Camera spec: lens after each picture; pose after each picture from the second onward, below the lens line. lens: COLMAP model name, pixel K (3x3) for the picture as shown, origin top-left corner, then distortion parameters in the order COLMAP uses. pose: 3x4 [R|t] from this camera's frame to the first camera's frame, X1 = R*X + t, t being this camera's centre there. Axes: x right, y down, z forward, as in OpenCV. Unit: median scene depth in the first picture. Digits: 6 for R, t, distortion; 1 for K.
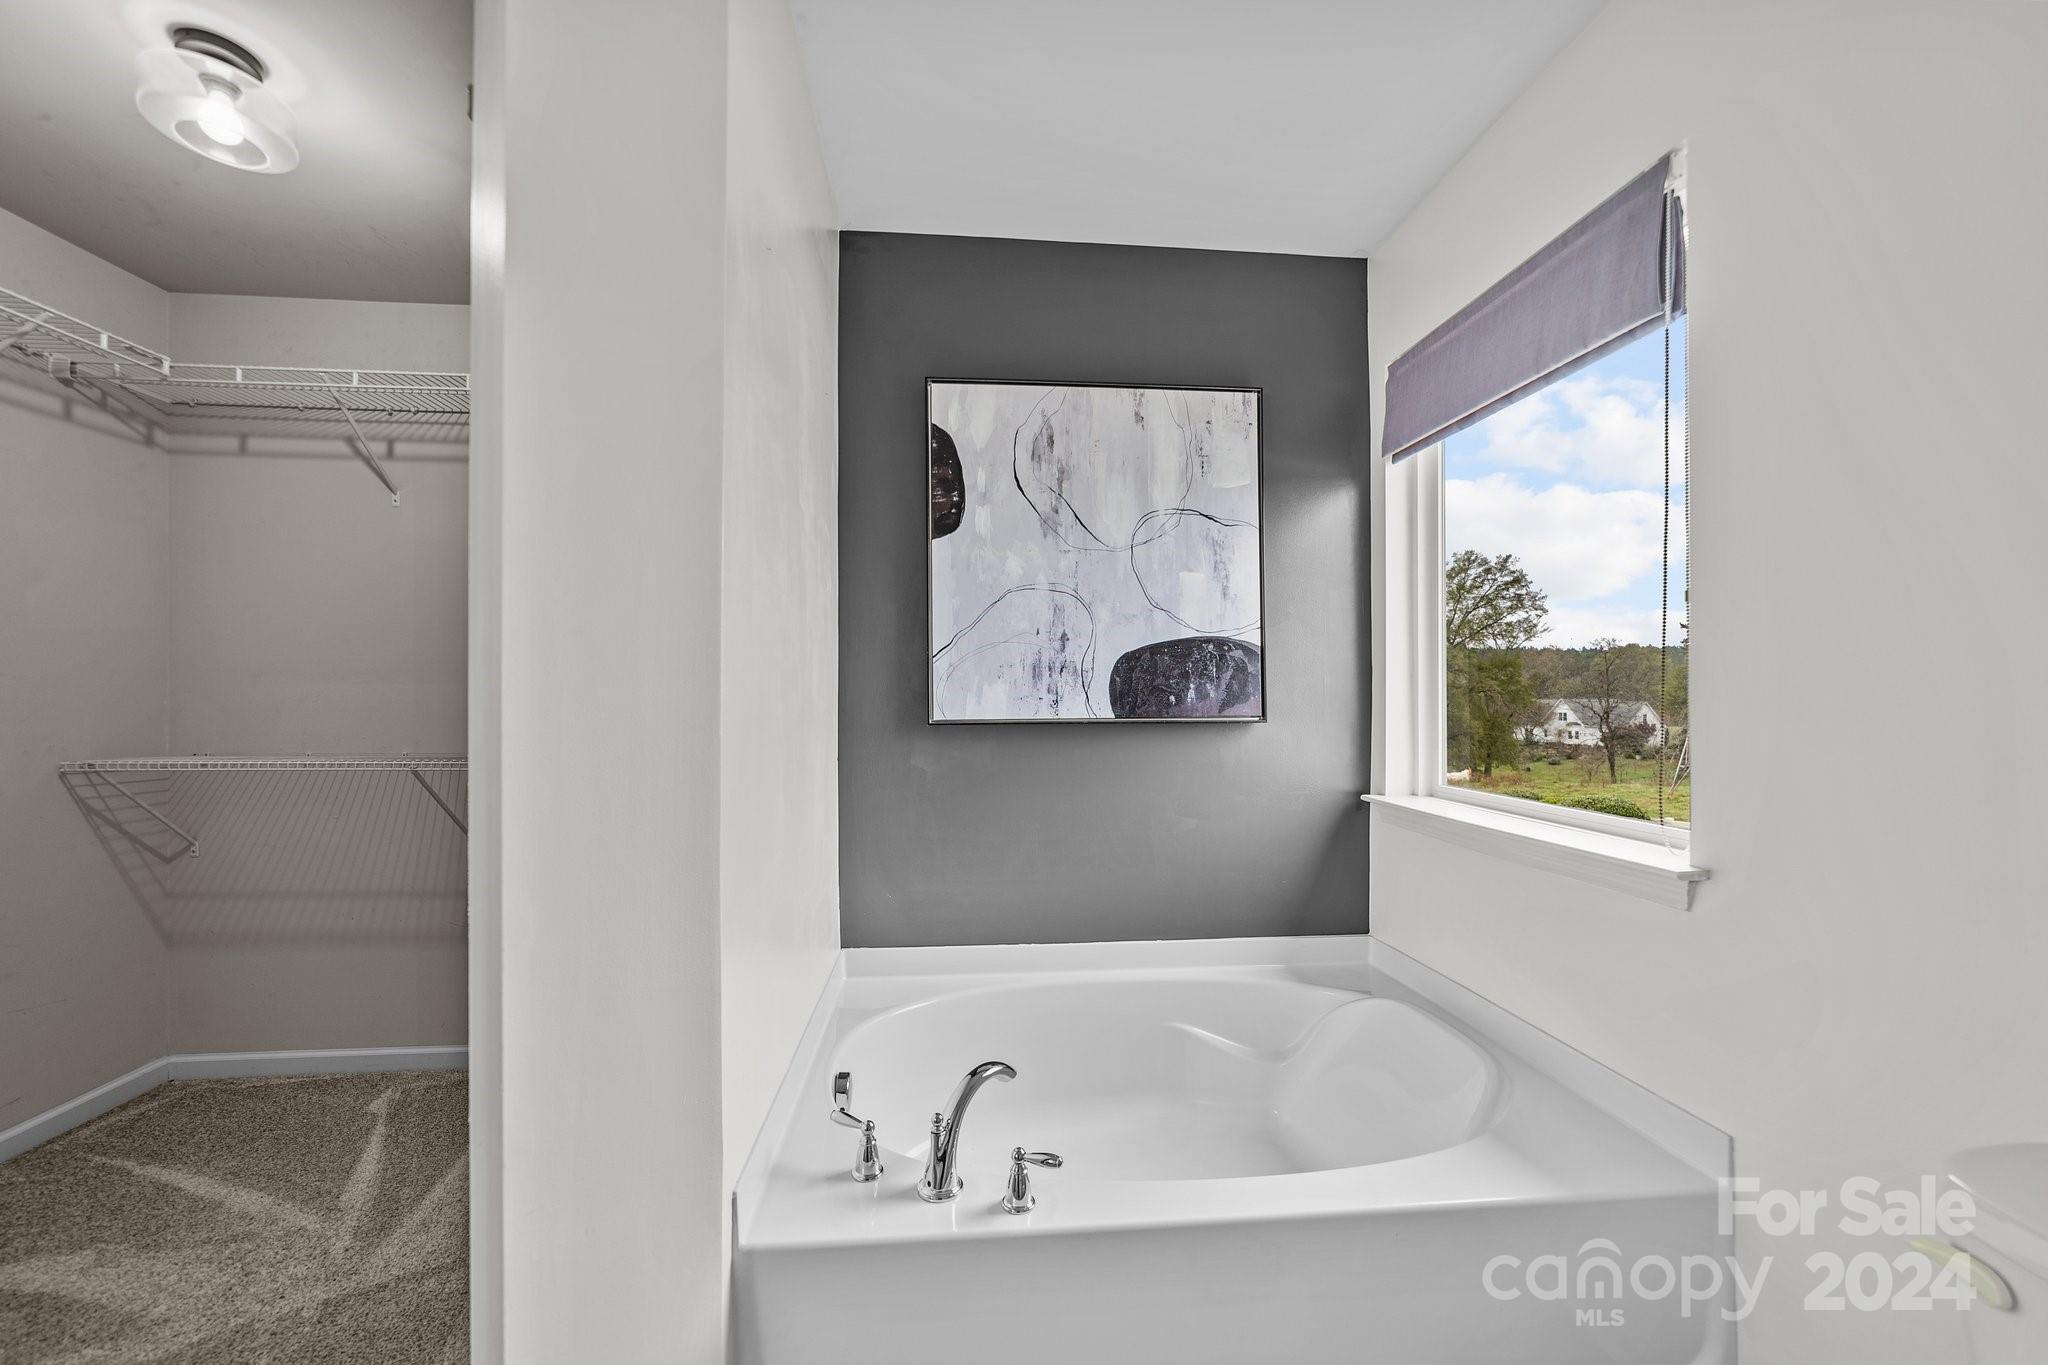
lens RADIAL K [[783.4, 0, 1028.2], [0, 783.4, 697.0], [0, 0, 1]] dist [-0.014036, 0.004126]
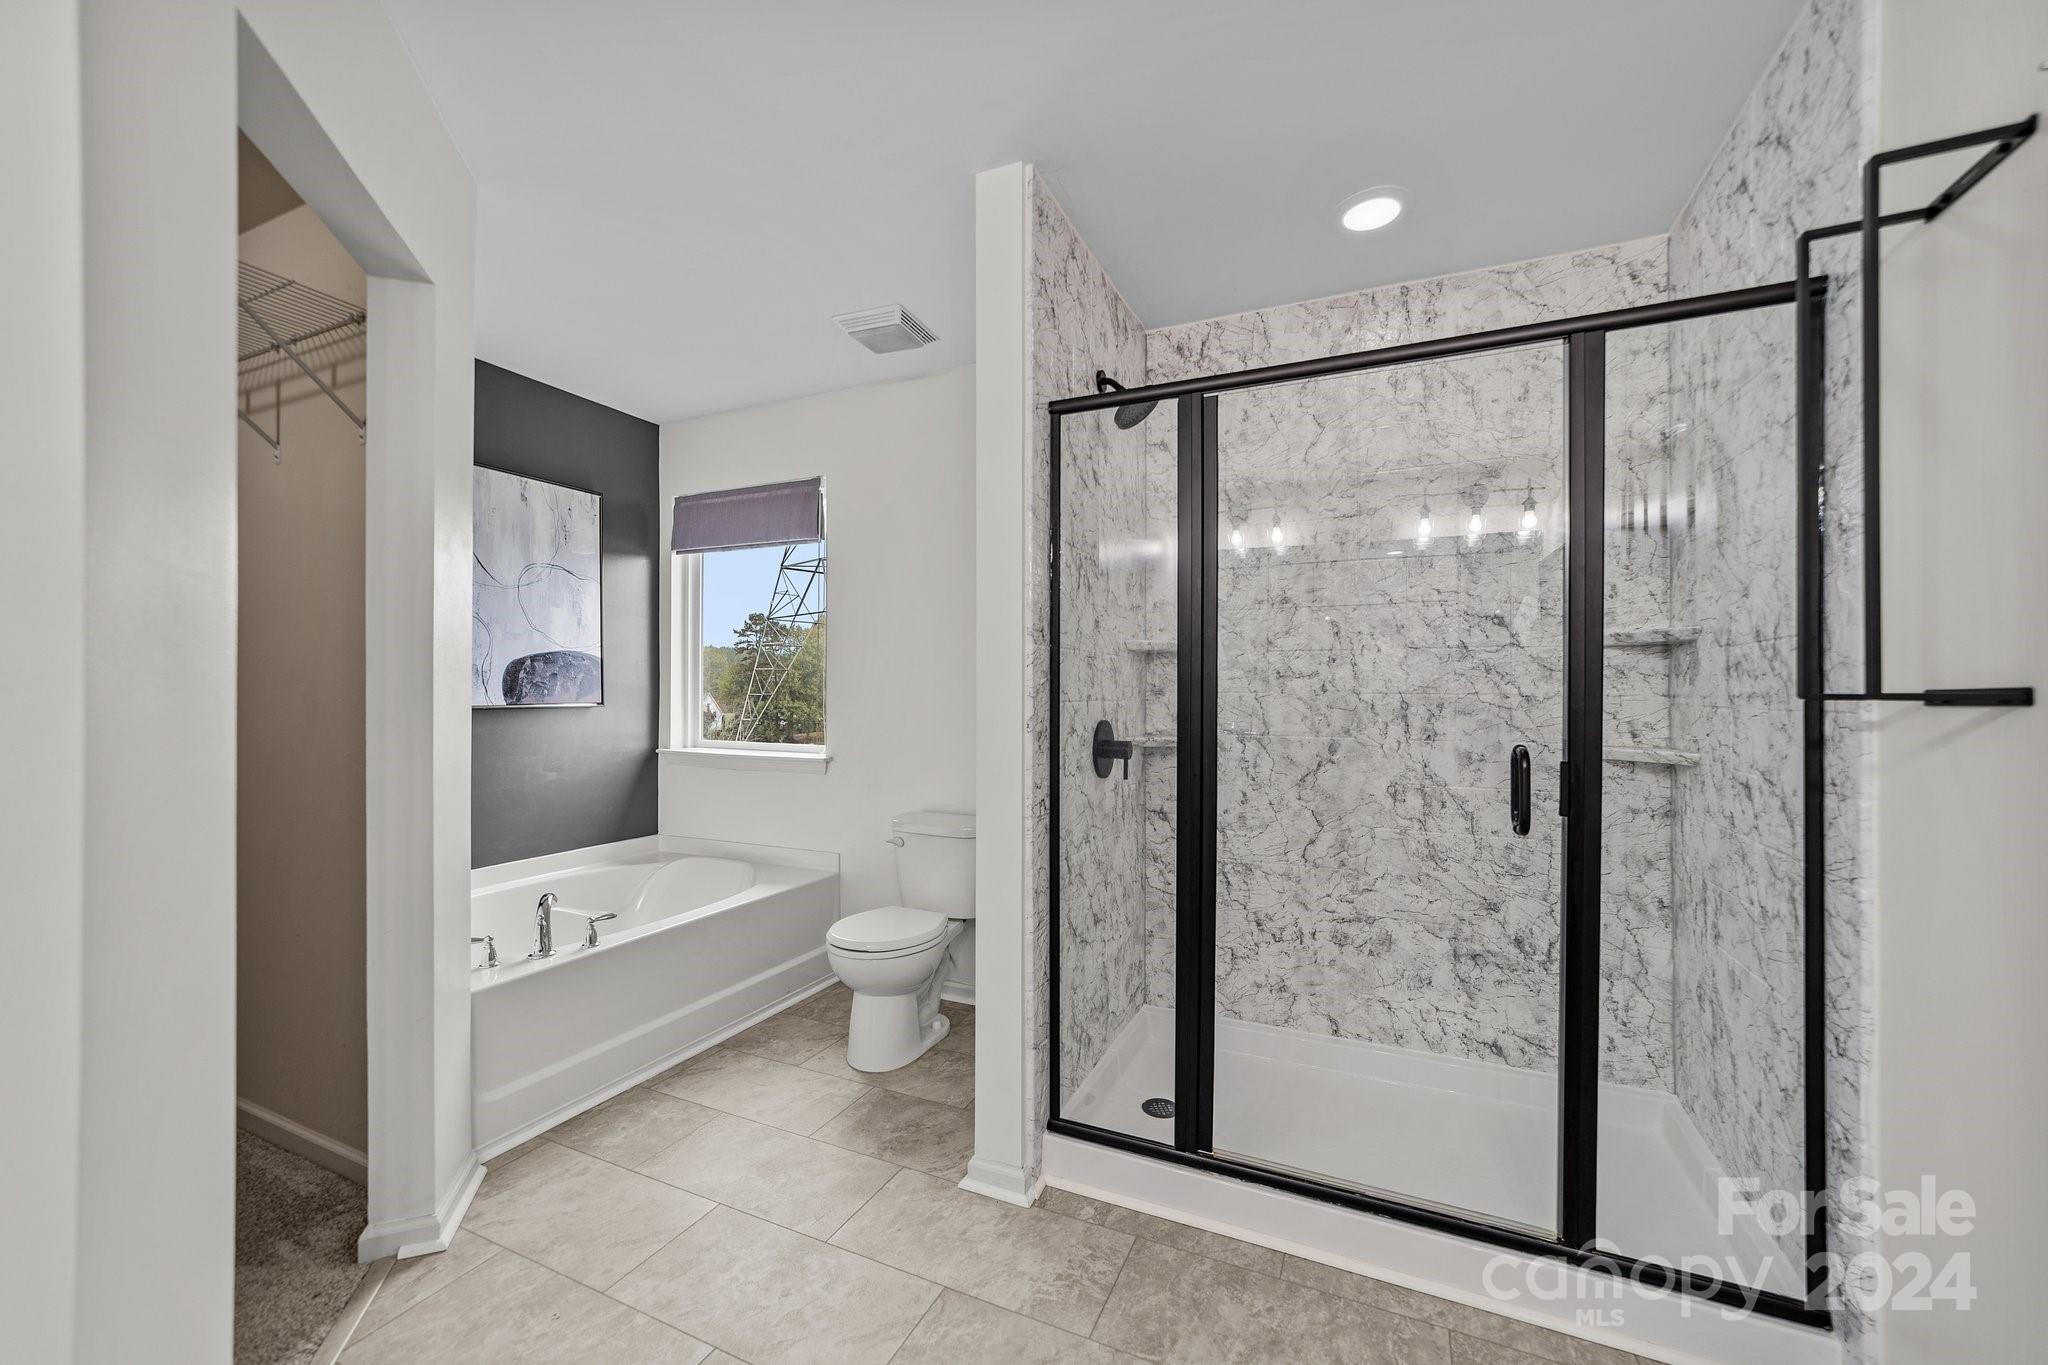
lens RADIAL K [[783.4, 0, 1028.2], [0, 783.4, 697.0], [0, 0, 1]] dist [-0.014036, 0.004126]
pose [[0.492252, -0.005836, 0.870433, -0.652780], [-0.006585, 0.999924, 0.010429, -0.009462], [-0.870428, -0.010866, 0.492176, -0.524178]]
